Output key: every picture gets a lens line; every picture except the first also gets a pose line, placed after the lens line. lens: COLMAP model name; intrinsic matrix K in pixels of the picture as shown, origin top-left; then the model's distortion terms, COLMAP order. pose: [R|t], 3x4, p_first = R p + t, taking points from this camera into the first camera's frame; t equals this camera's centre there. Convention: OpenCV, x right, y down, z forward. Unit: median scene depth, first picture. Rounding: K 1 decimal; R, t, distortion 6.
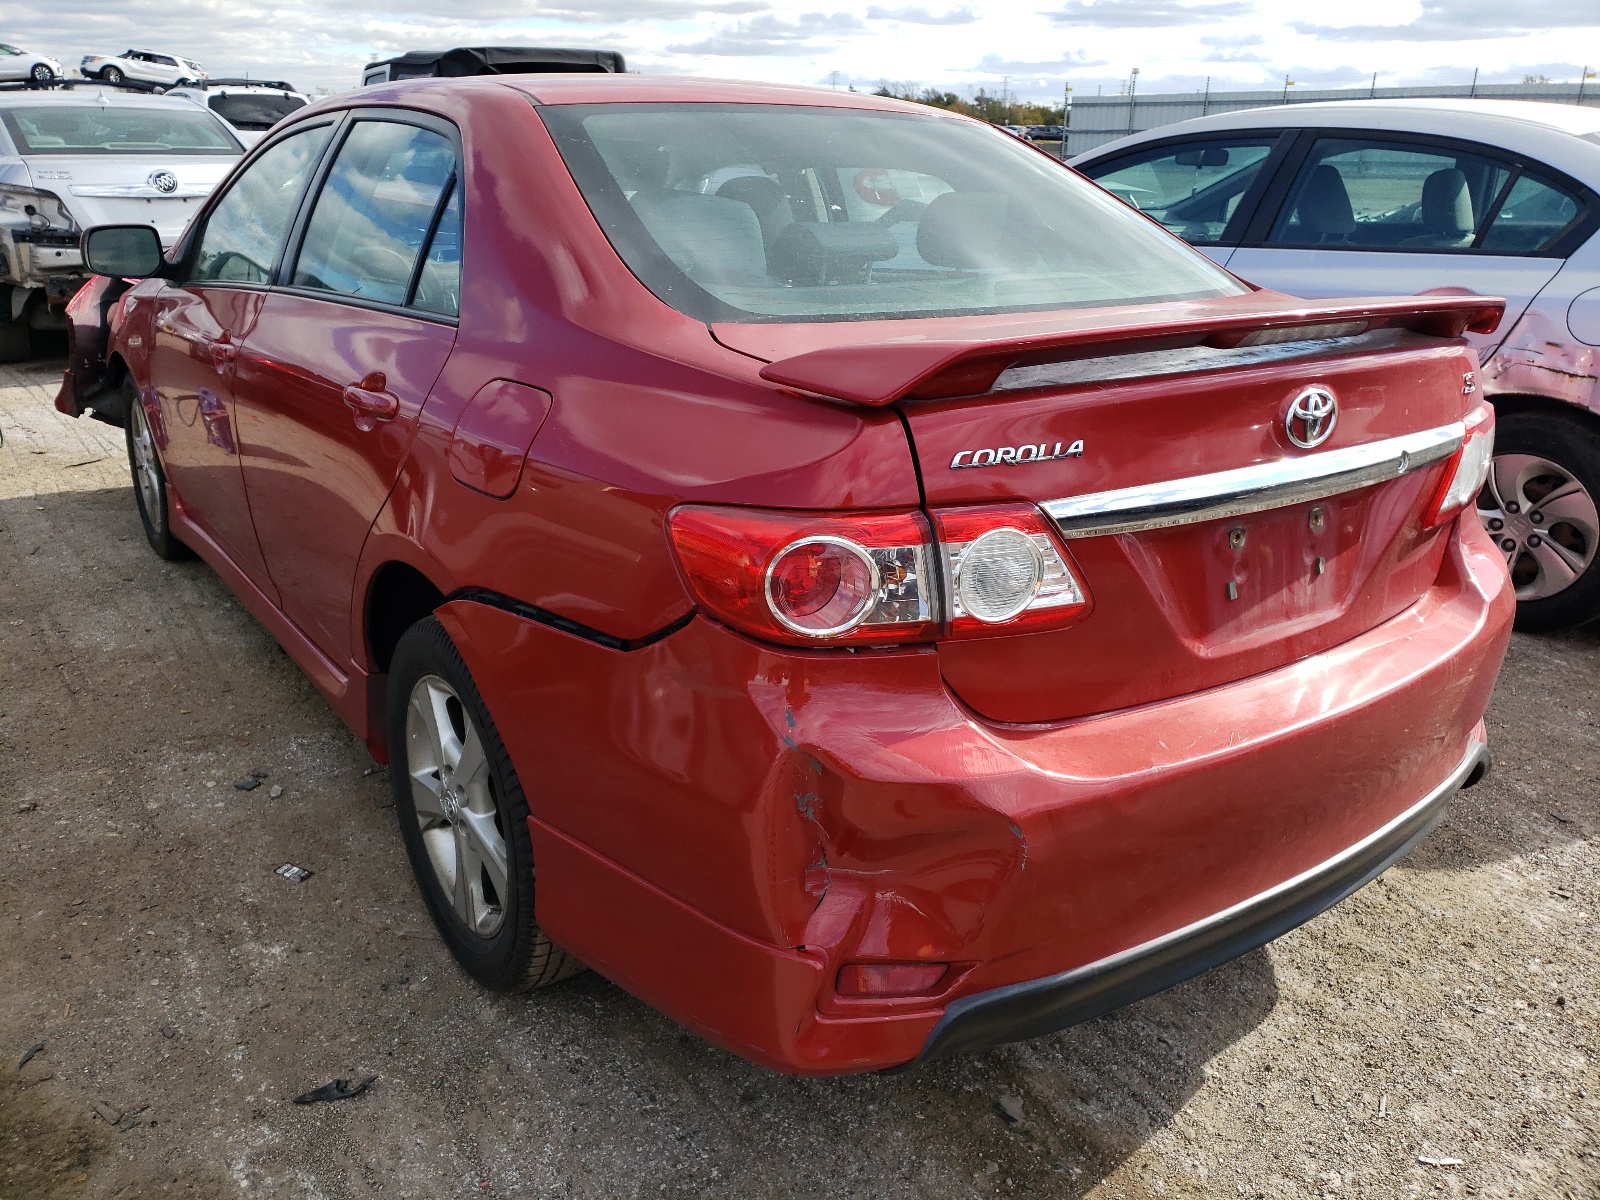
lens RADIAL K [[1196.6, 0, 800.0], [0, 1196.6, 600.0], [0, 0, 1]] dist [0.004731, 0.002713]
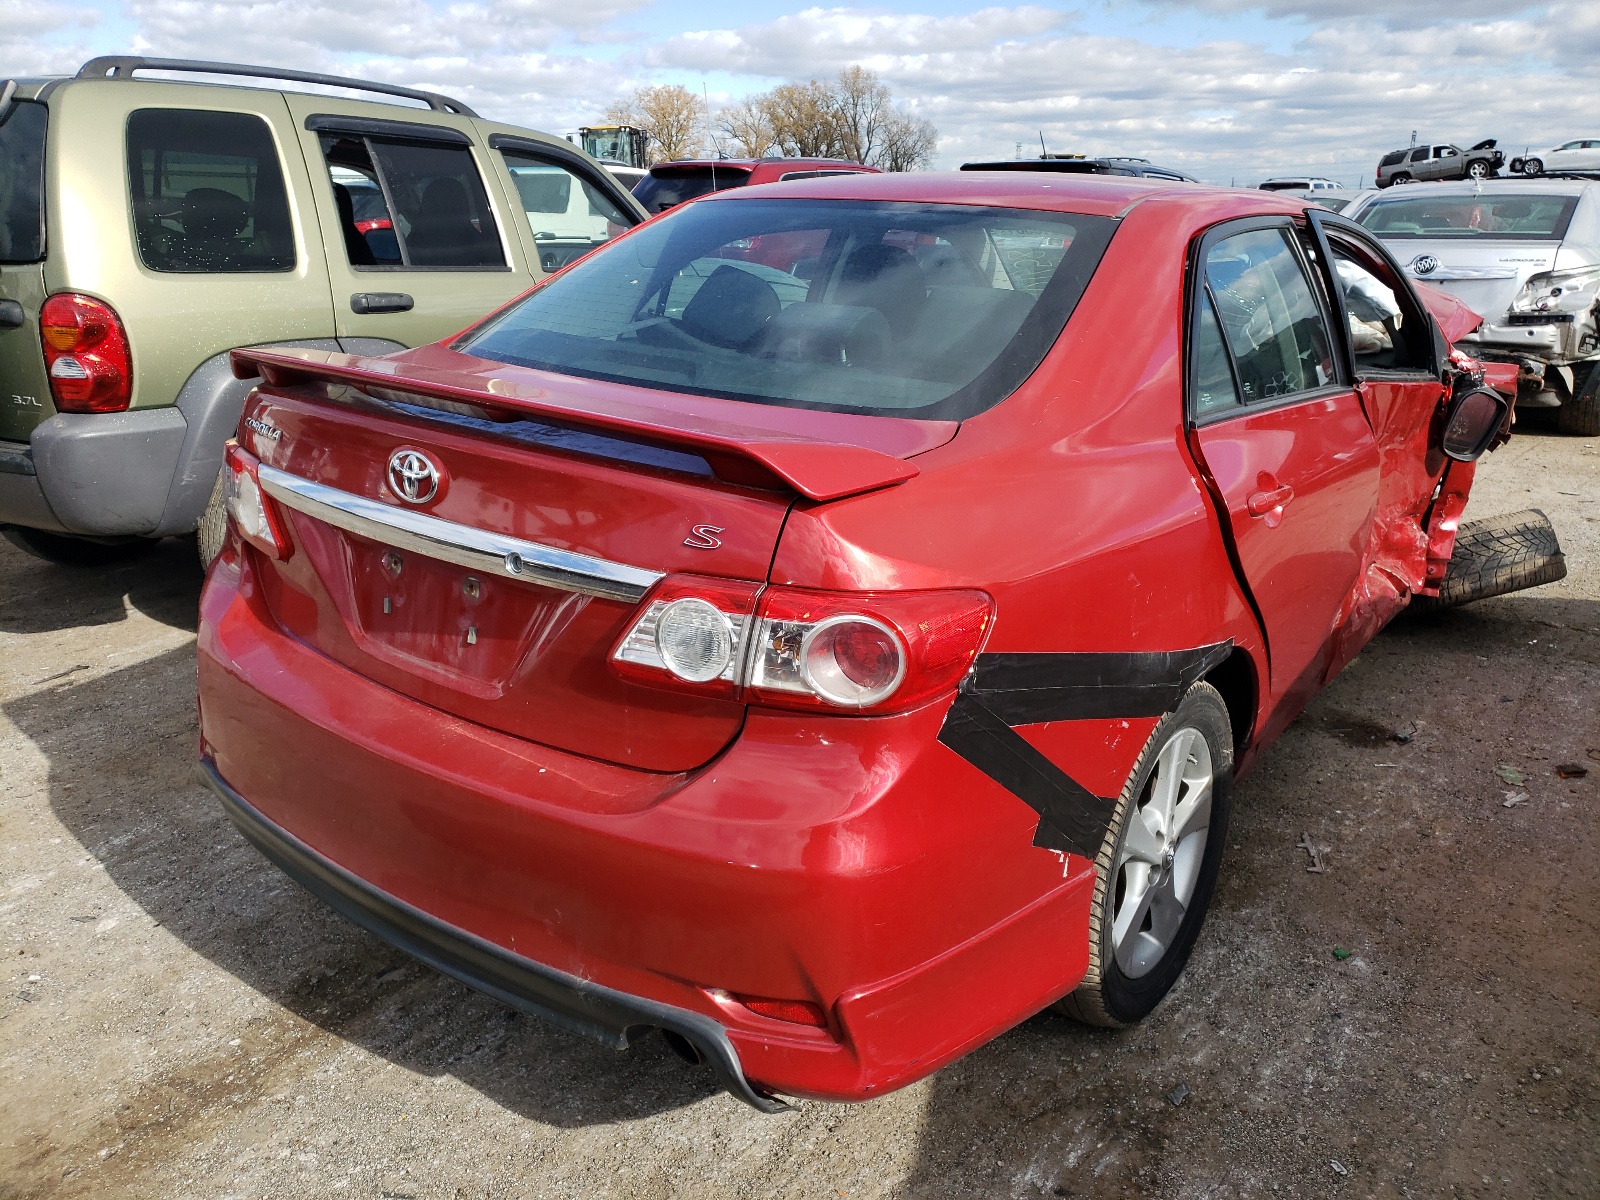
lens RADIAL K [[1224.7, 0, 800.0], [0, 1224.7, 600.0], [0, 0, 1]] dist [0.071379, 0.000608]
pose [[0.305022, 0.292847, -0.906202, 1.375756], [-0.358452, 0.916876, 0.175644, -0.321991], [0.882312, 0.271255, 0.384639, 0.767336]]
